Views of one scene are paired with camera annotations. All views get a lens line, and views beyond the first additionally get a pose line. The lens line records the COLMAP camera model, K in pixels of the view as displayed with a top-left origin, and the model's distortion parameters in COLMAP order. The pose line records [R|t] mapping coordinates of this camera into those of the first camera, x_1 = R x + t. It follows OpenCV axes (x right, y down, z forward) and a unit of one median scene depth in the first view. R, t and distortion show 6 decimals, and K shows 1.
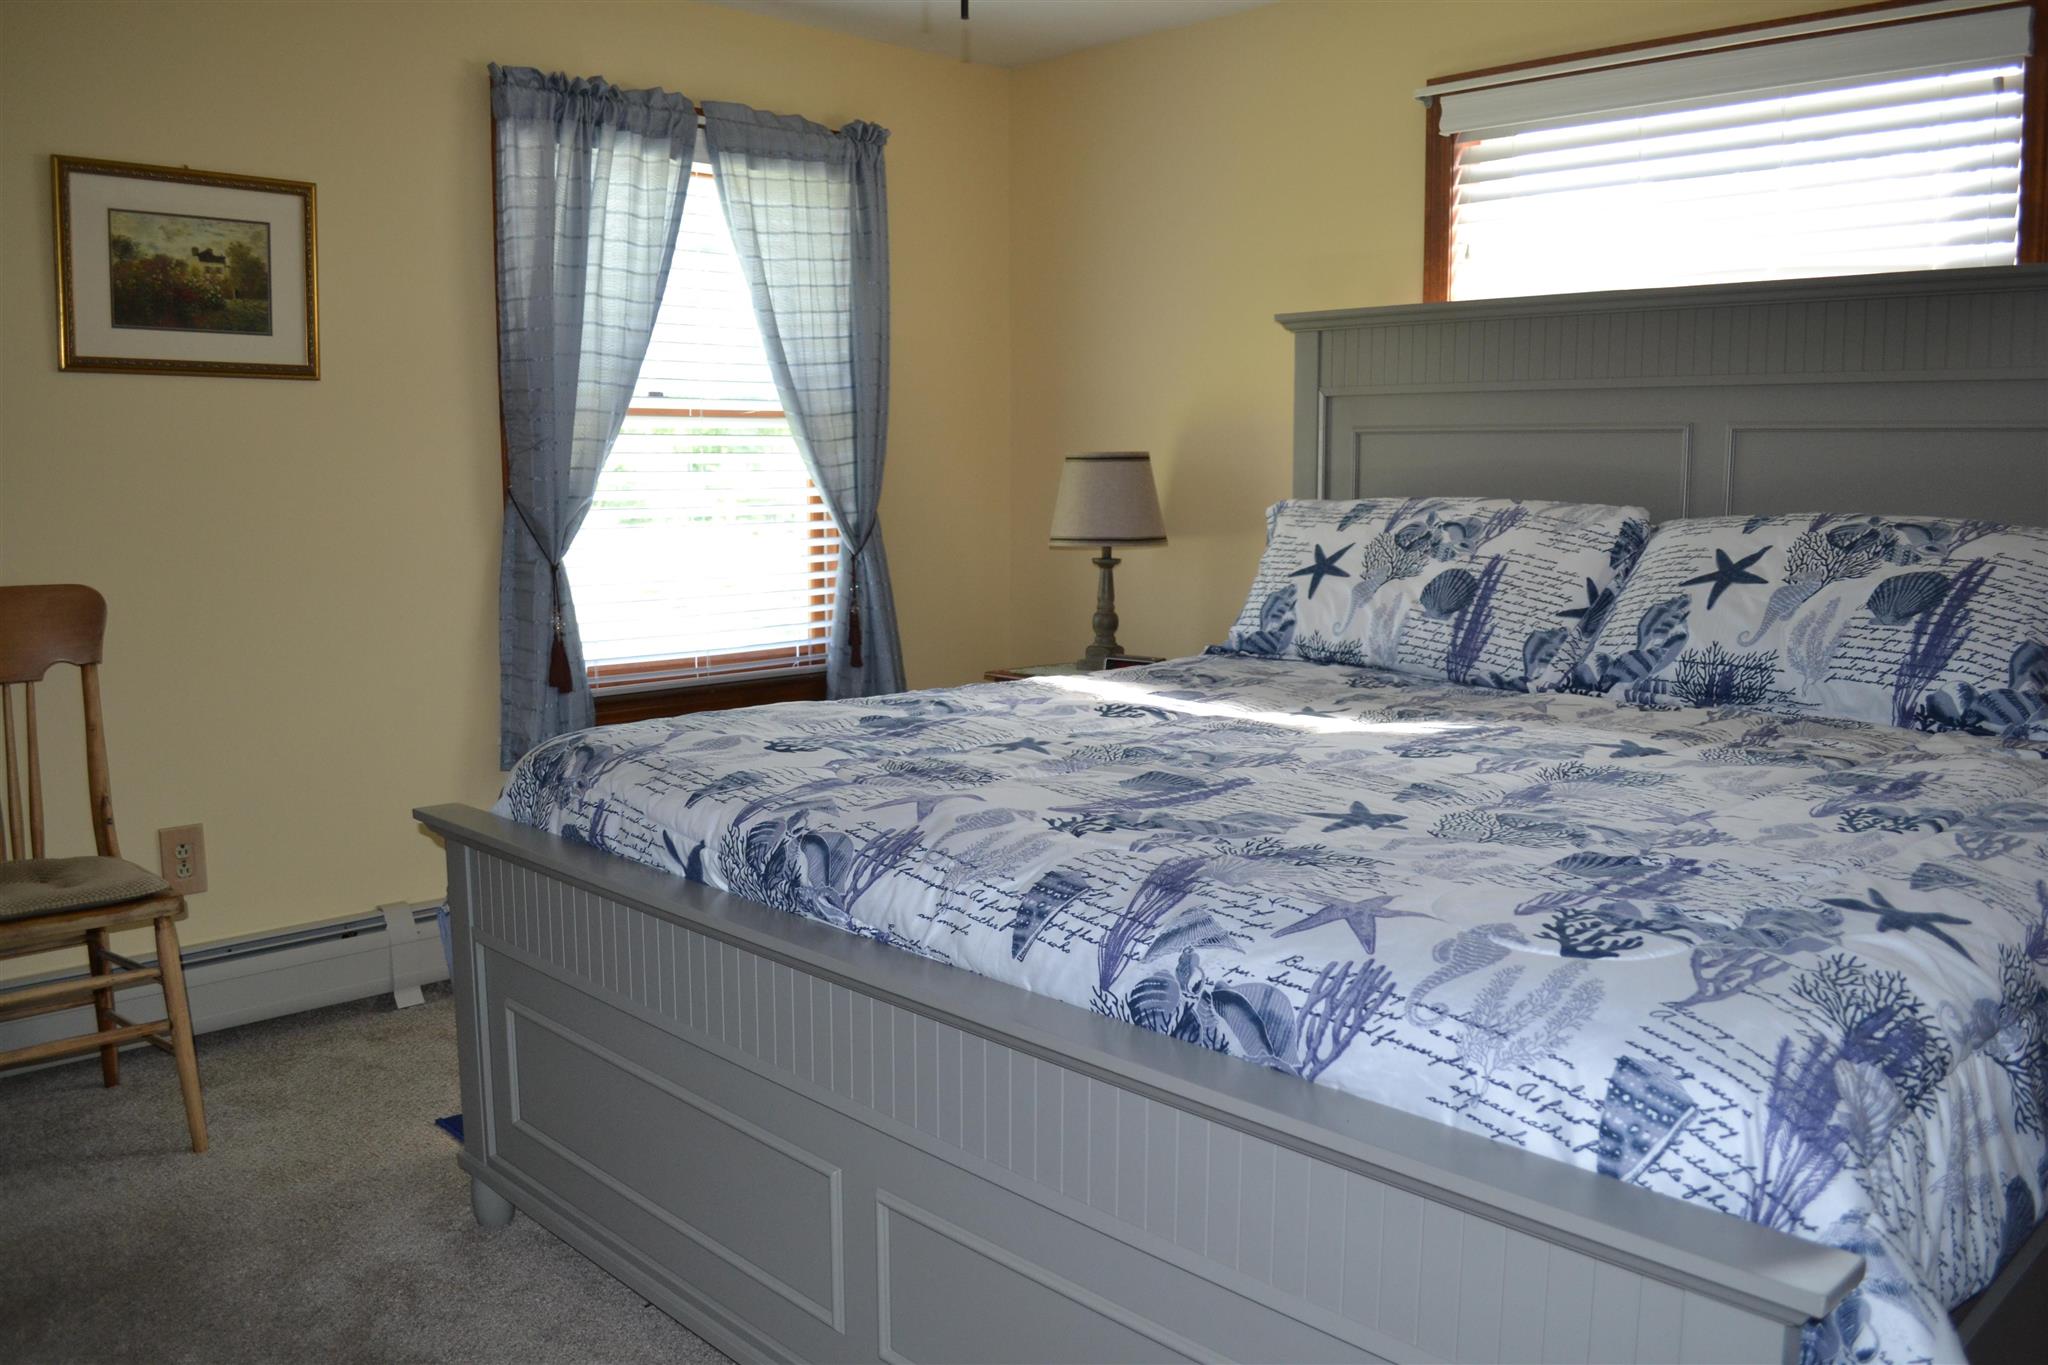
lens RADIAL K [[1613.6, 0, 1019.8], [0, 1613.6, 634.8], [0, 0, 1]] dist [-0.071017, -0.001746]
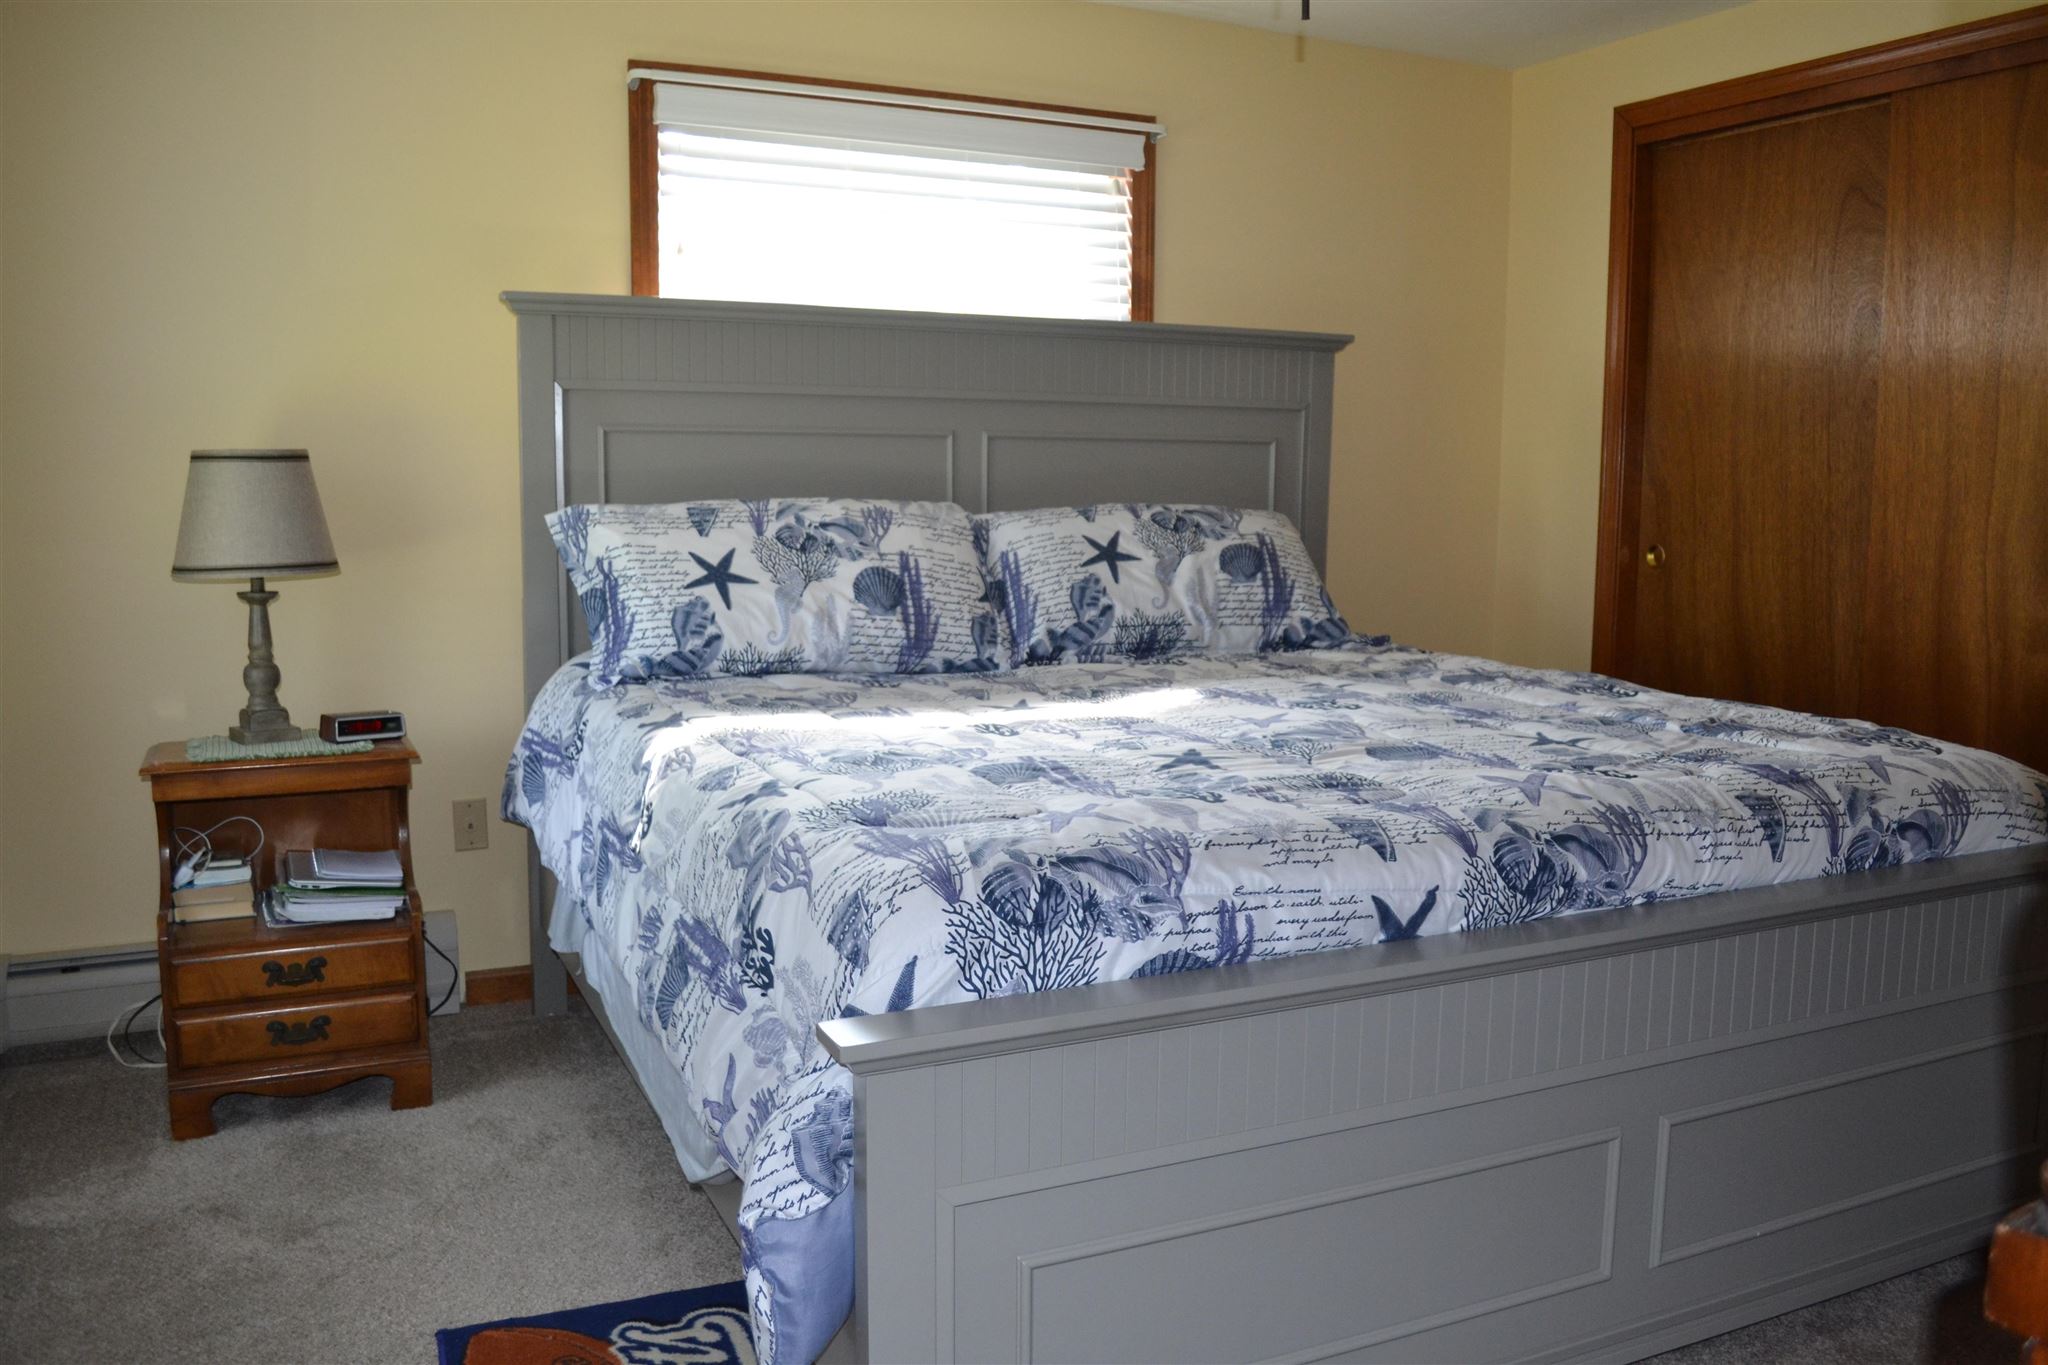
lens RADIAL K [[1613.6, 0, 1019.8], [0, 1613.6, 634.8], [0, 0, 1]] dist [-0.071017, -0.001746]
pose [[0.353169, -0.094110, 0.930814, -0.699904], [0.091684, 0.993620, 0.065674, -0.059574], [-0.931056, 0.062147, 0.359544, 0.556920]]
